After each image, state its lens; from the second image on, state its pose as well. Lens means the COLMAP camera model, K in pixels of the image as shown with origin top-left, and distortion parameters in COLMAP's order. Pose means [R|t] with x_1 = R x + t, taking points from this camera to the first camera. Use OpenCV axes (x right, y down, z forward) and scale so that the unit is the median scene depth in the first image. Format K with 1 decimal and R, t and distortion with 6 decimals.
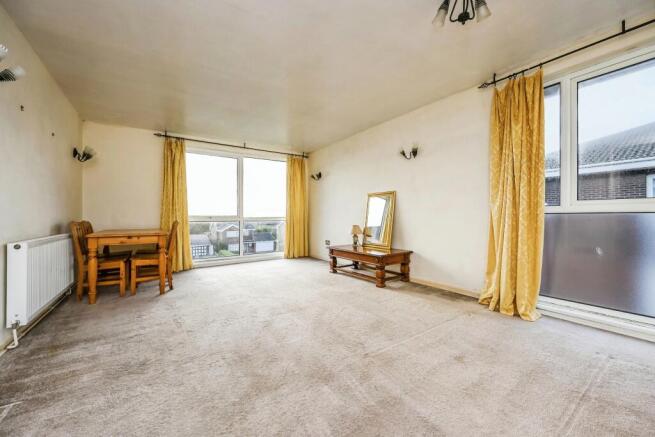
lens RADIAL K [[249.1, 0, 304.3], [0, 249.1, 229.8], [0, 0, 1]] dist [-0.001261, 0.000118]
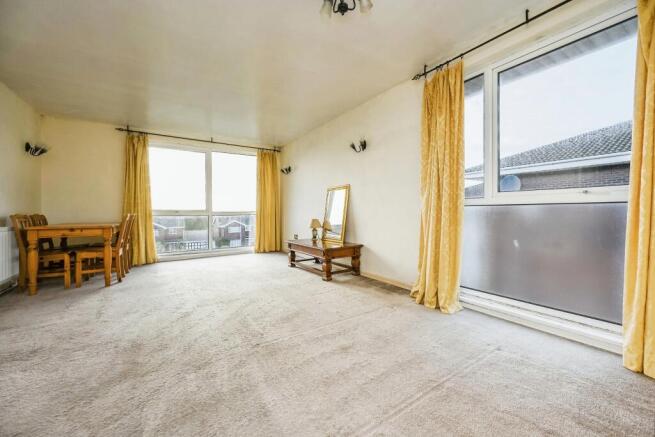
lens RADIAL K [[250.7, 0, 303.0], [0, 250.7, 226.1], [0, 0, 1]] dist [-0.000776, 0.000111]
pose [[0.999886, 0.000845, -0.015059, 0.268186], [-0.000808, 0.999997, 0.002471, 0.011344], [0.015061, -0.002458, 0.999884, -0.006754]]
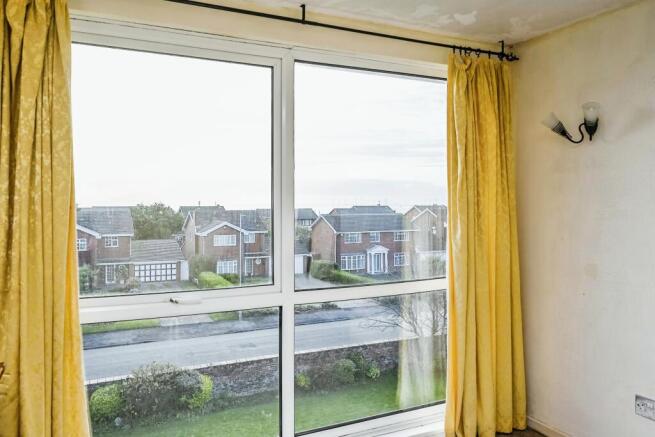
lens RADIAL K [[488.1, 0, 297.8], [0, 488.1, 218.4], [0, 0, 1]] dist [0.001855, 0.000736]
pose [[0.991464, -0.001247, -0.130377, -0.338597], [-0.002337, 0.999624, -0.027328, -0.219221], [0.130362, 0.027399, 0.991088, 0.955924]]
